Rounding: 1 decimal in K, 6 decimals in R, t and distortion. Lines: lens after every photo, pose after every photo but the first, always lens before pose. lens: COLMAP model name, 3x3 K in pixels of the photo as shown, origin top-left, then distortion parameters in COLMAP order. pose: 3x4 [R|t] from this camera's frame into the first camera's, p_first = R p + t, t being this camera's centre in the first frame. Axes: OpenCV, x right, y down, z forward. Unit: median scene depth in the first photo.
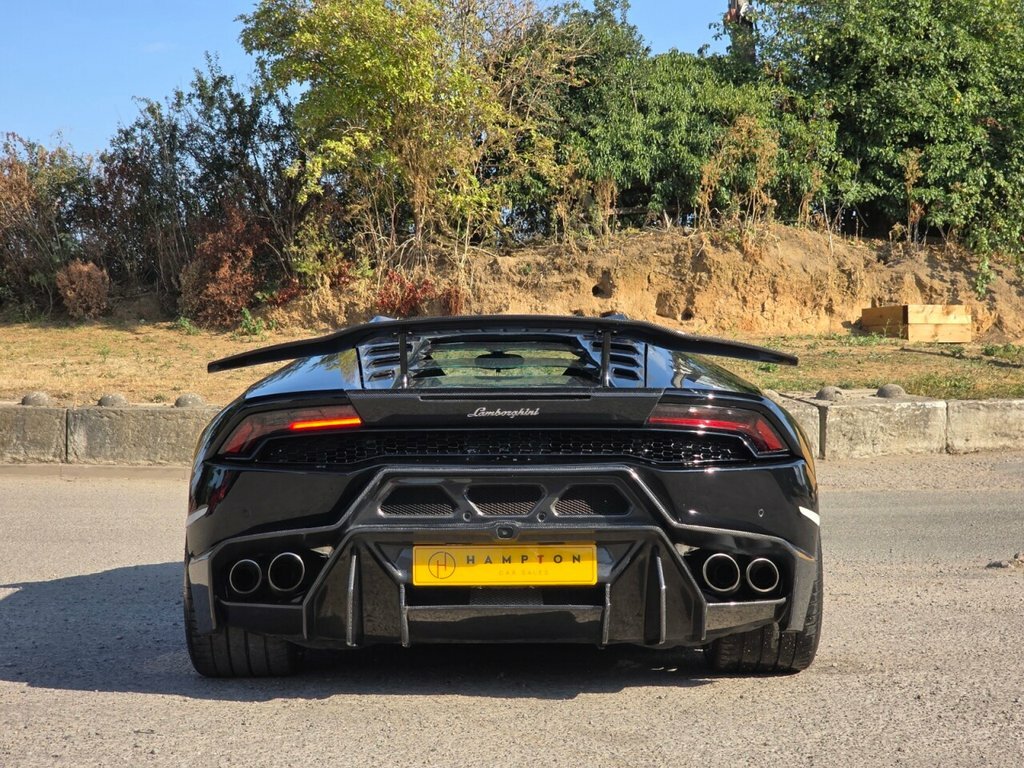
lens RADIAL K [[1952.8, 0, 521.7], [0, 1952.8, 374.3], [0, 0, 1]] dist [0.034014, 0.000000]
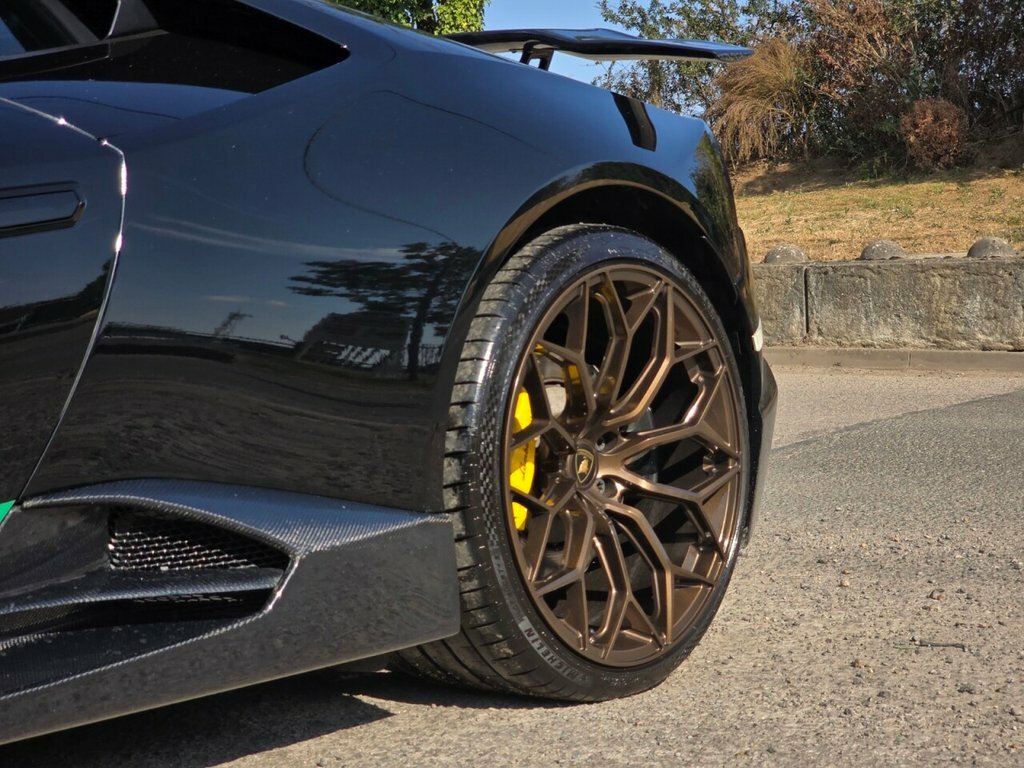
lens RADIAL K [[1949.7, 0, 515.0], [0, 1949.7, 387.6], [0, 0, 1]] dist [0.030667, 0.000000]
pose [[0.796416, 0.011166, -0.604646, 0.133788], [0.024103, 0.998449, 0.050186, 0.017377], [0.604269, -0.054543, 0.794911, 0.268909]]
